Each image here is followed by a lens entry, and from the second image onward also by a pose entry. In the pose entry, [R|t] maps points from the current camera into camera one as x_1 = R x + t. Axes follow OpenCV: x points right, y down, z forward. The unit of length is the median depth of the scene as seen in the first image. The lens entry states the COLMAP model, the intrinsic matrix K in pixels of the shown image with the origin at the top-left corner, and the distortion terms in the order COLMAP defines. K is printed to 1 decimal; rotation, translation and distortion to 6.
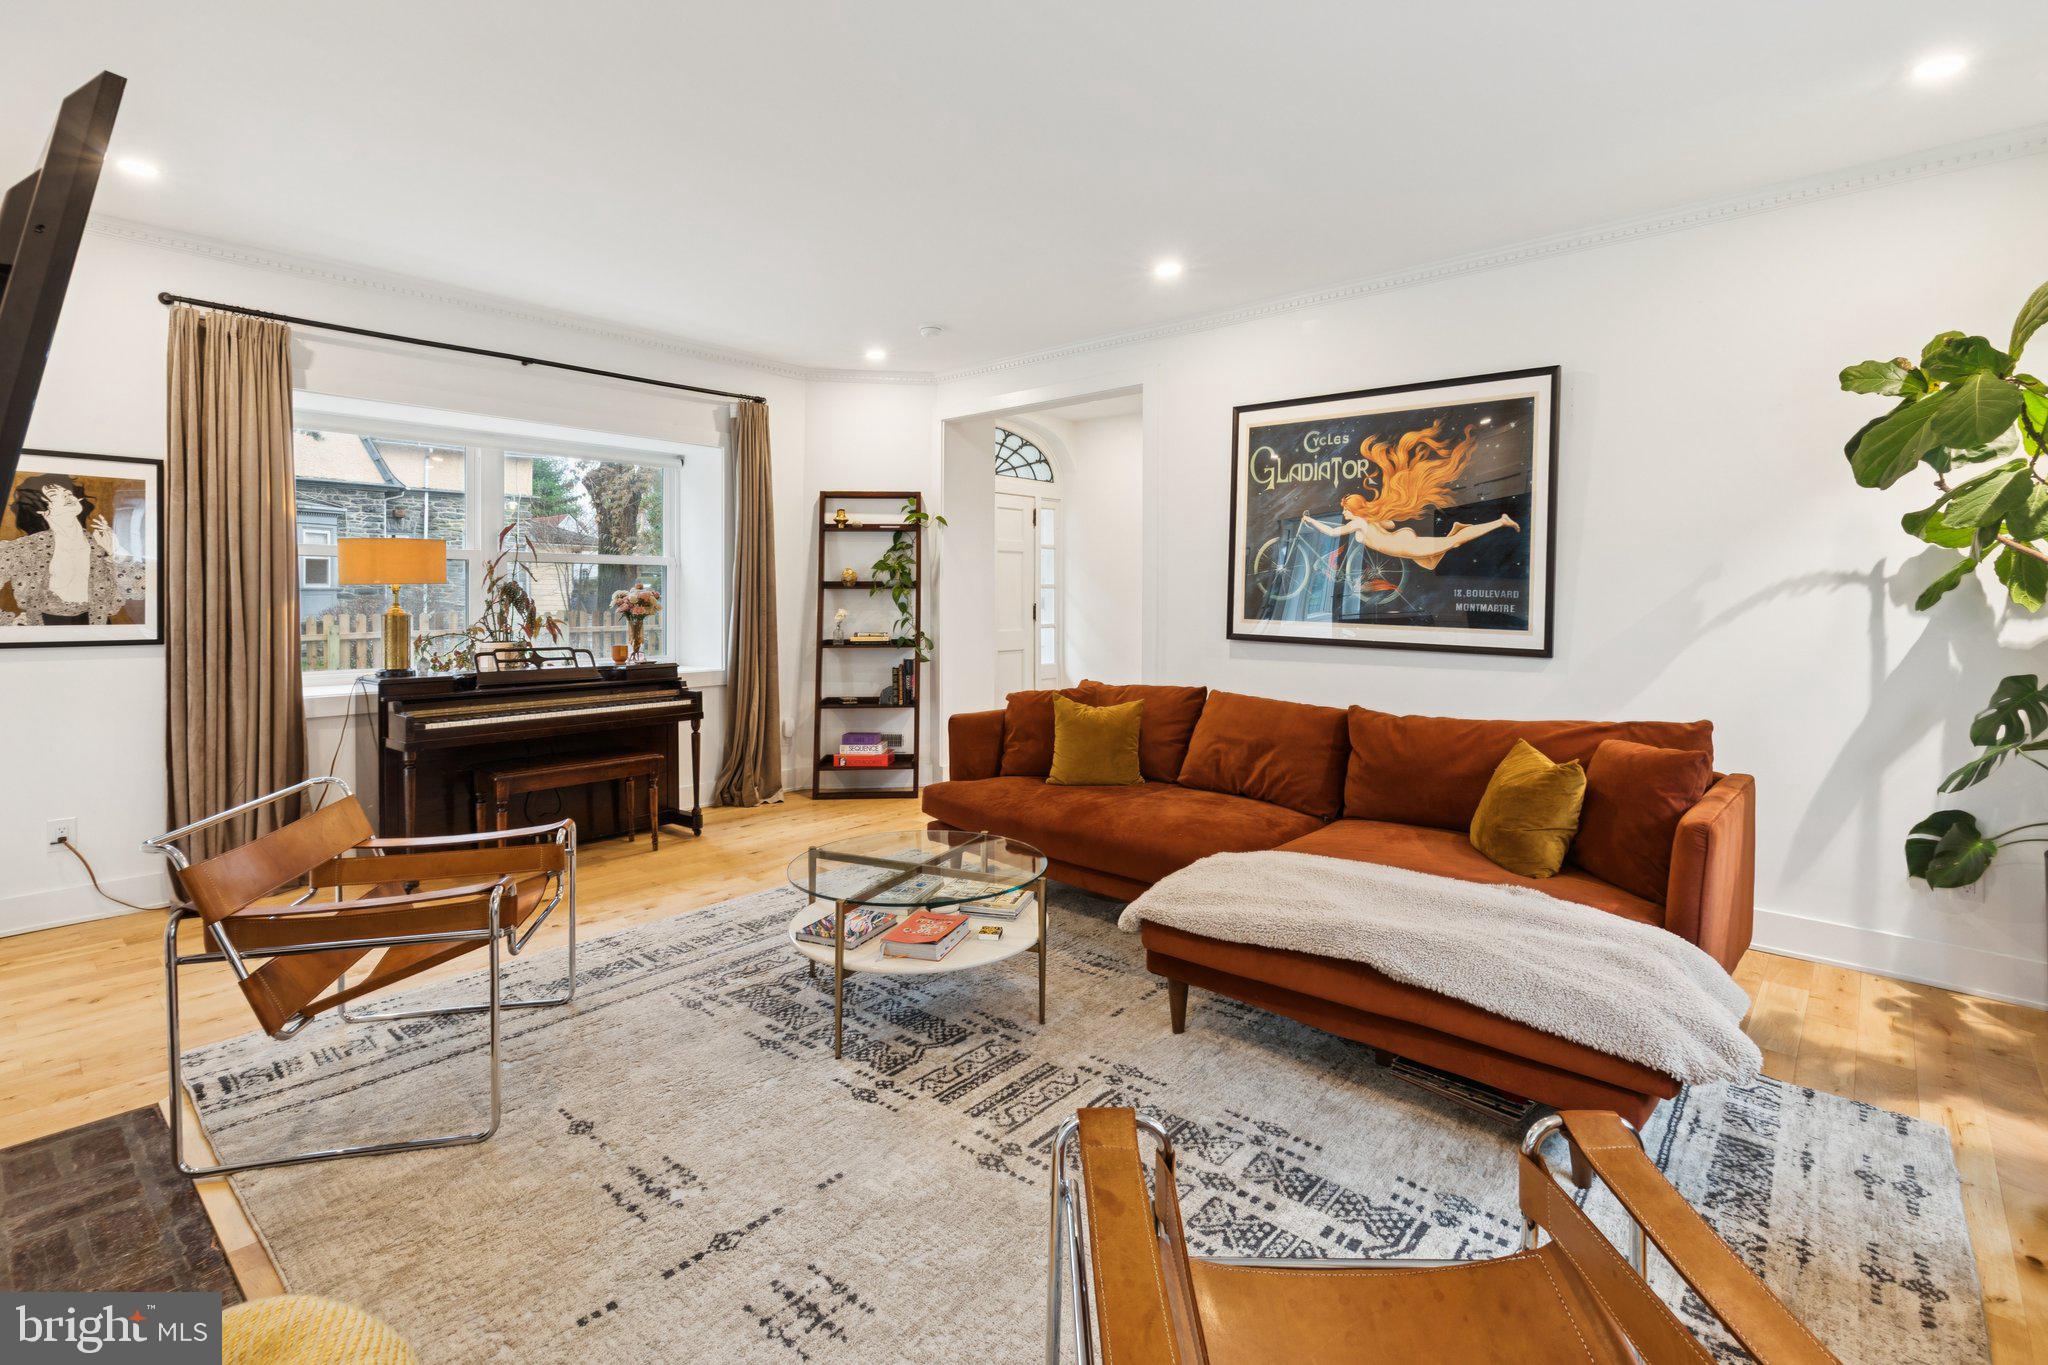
lens RADIAL K [[943.5, 0, 1008.5], [0, 943.5, 608.0], [0, 0, 1]] dist [0.011374, -0.000909]
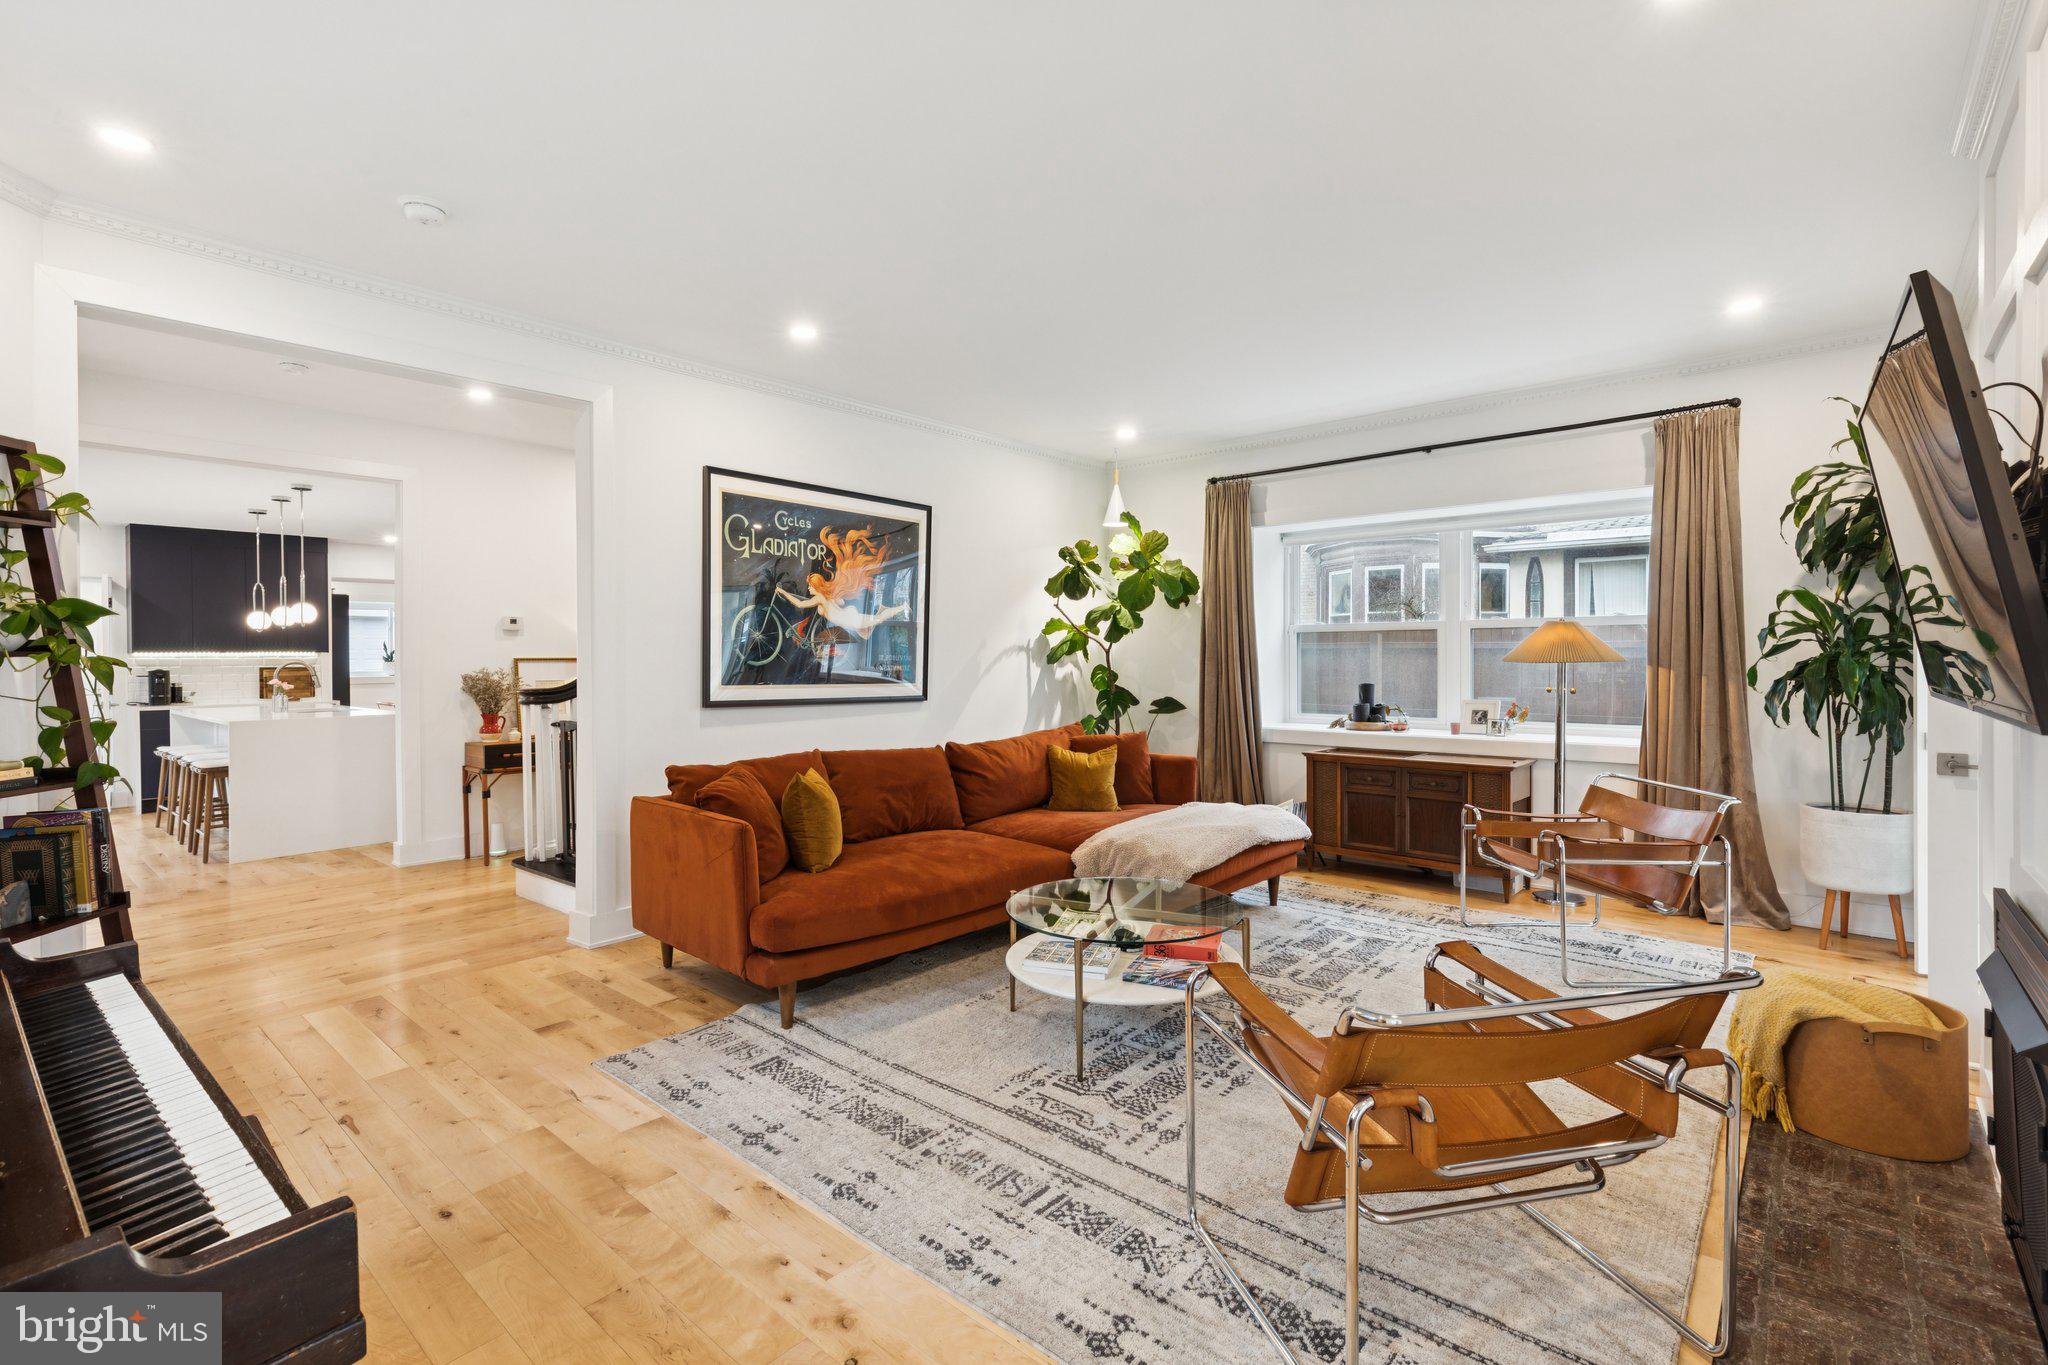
lens RADIAL K [[943.5, 0, 1019.3], [0, 943.5, 665.6], [0, 0, 1]] dist [0.011374, -0.000909]
pose [[-0.016417, -0.012578, 0.999786, -0.893452], [0.022652, 0.999660, 0.012948, -0.017849], [-0.999609, 0.022860, -0.016127, 0.857629]]
